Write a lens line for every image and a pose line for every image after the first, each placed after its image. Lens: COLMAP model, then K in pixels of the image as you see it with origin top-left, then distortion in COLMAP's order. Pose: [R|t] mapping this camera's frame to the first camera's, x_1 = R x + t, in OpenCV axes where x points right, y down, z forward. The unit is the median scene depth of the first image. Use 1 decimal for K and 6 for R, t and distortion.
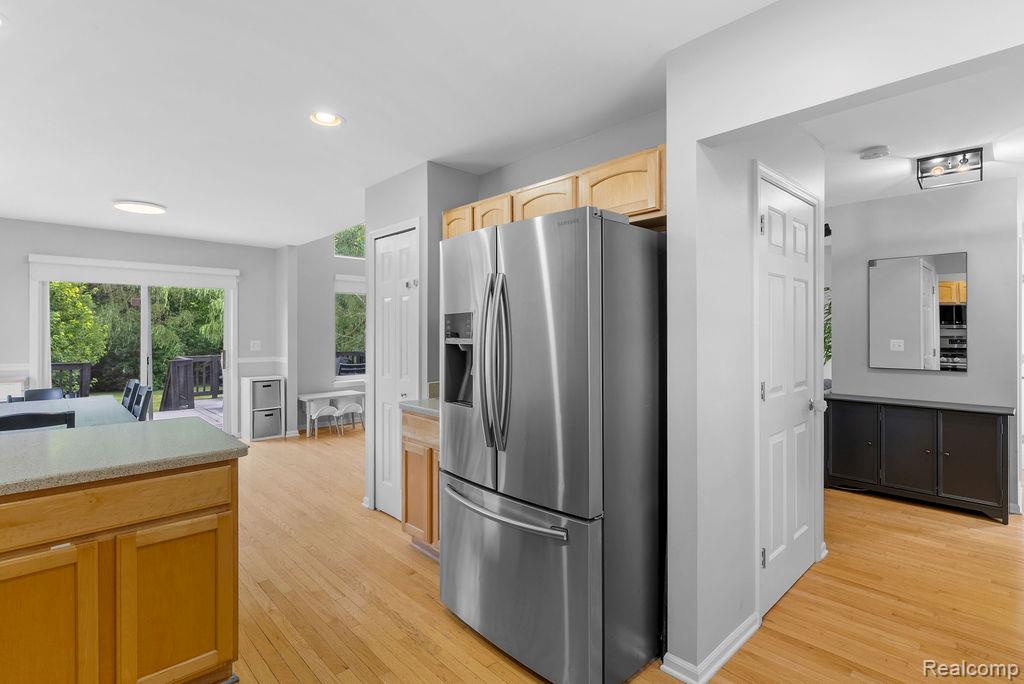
lens RADIAL K [[490.2, 0, 512.9], [0, 490.2, 334.9], [0, 0, 1]] dist [0.002290, 0.000464]
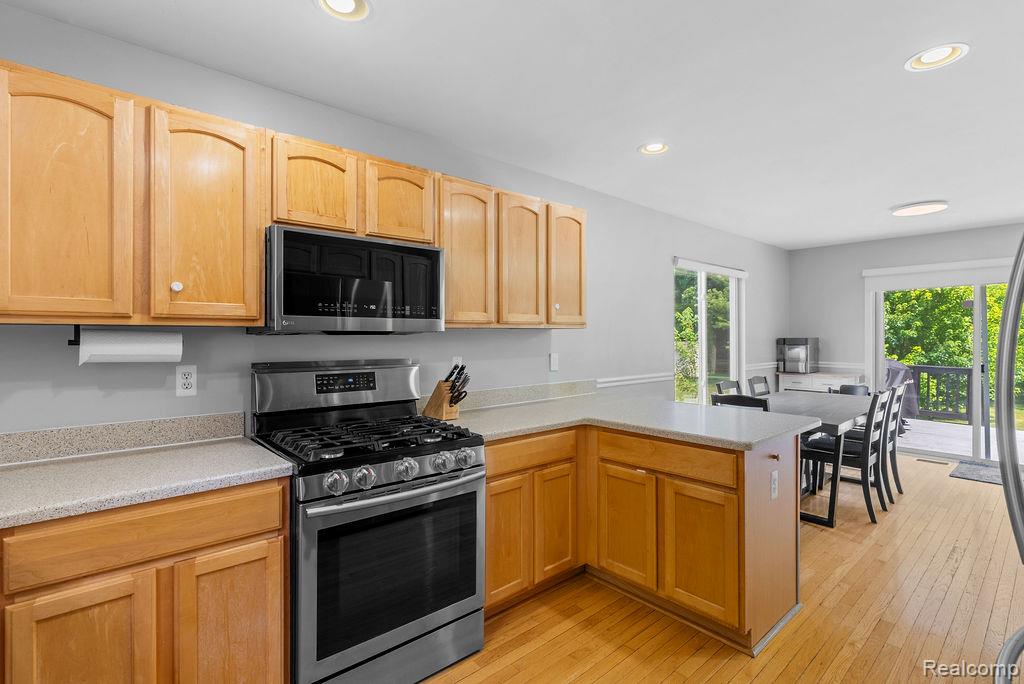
lens RADIAL K [[490.2, 0, 508.7], [0, 490.2, 340.2], [0, 0, 1]] dist [0.002290, 0.000464]
pose [[-0.007112, 0.010915, -0.999915, 0.474595], [-0.011450, 0.999874, 0.010996, -0.002558], [0.999909, 0.011528, -0.006986, 0.419779]]
